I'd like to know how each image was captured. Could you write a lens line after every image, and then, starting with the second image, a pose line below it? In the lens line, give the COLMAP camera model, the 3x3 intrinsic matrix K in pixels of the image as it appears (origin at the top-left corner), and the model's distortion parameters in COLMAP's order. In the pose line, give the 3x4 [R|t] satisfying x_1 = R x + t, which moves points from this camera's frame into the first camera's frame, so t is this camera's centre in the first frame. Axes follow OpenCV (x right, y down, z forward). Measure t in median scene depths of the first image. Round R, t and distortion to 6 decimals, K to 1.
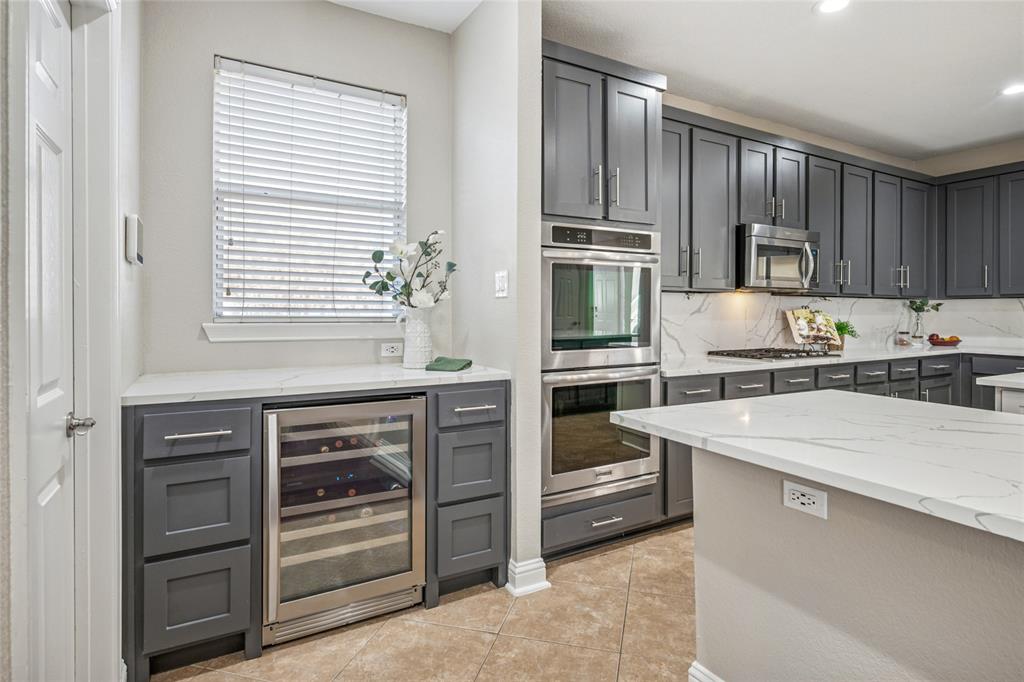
lens RADIAL K [[525.6, 0, 521.9], [0, 525.6, 315.6], [0, 0, 1]] dist [-0.003215, 0.001439]
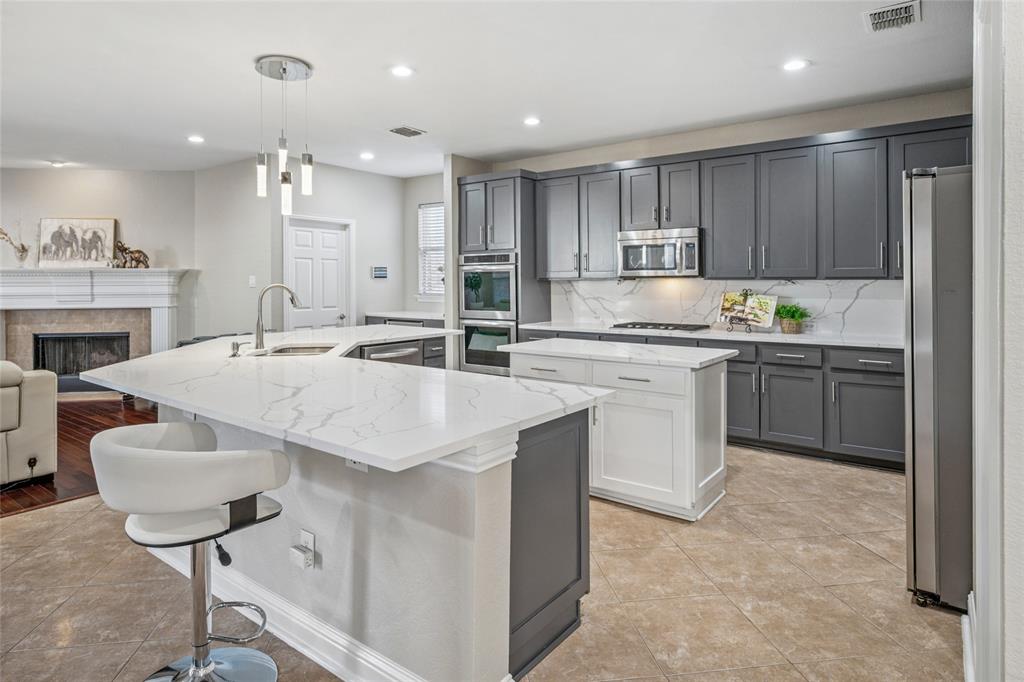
lens RADIAL K [[553.5, 0, 509.9], [0, 553.5, 332.0], [0, 0, 1]] dist [0.002284, 0.000743]
pose [[0.406810, 0.075294, -0.910405, 1.404639], [-0.004399, 0.996747, 0.080469, -0.020594], [0.913502, -0.028730, 0.405818, 0.108786]]
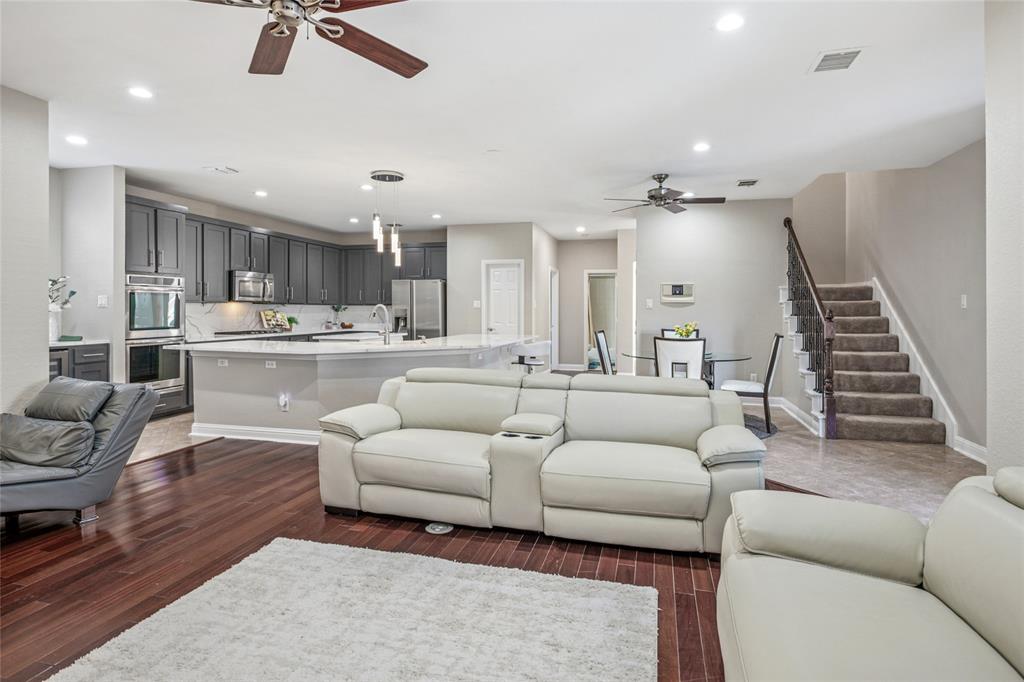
lens RADIAL K [[525.6, 0, 513.0], [0, 525.6, 313.8], [0, 0, 1]] dist [-0.003215, 0.001439]
pose [[0.702647, -0.004539, 0.711524, -0.233577], [0.001755, 0.999988, 0.004646, -0.008080], [-0.711537, -0.002015, 0.702646, -1.059557]]
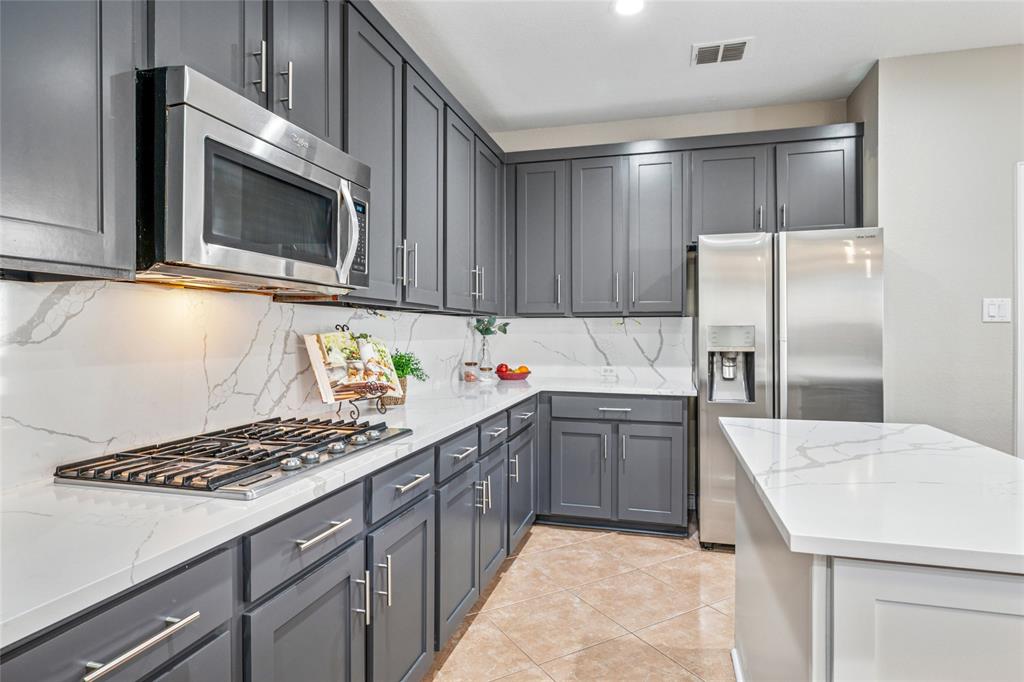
lens RADIAL K [[553.5, 0, 518.8], [0, 553.5, 335.6], [0, 0, 1]] dist [0.002284, 0.000743]
pose [[0.695799, -0.004772, 0.718221, 0.280037], [0.002756, 0.999988, 0.003974, -0.010026], [-0.718232, -0.000786, 0.695804, 0.516413]]
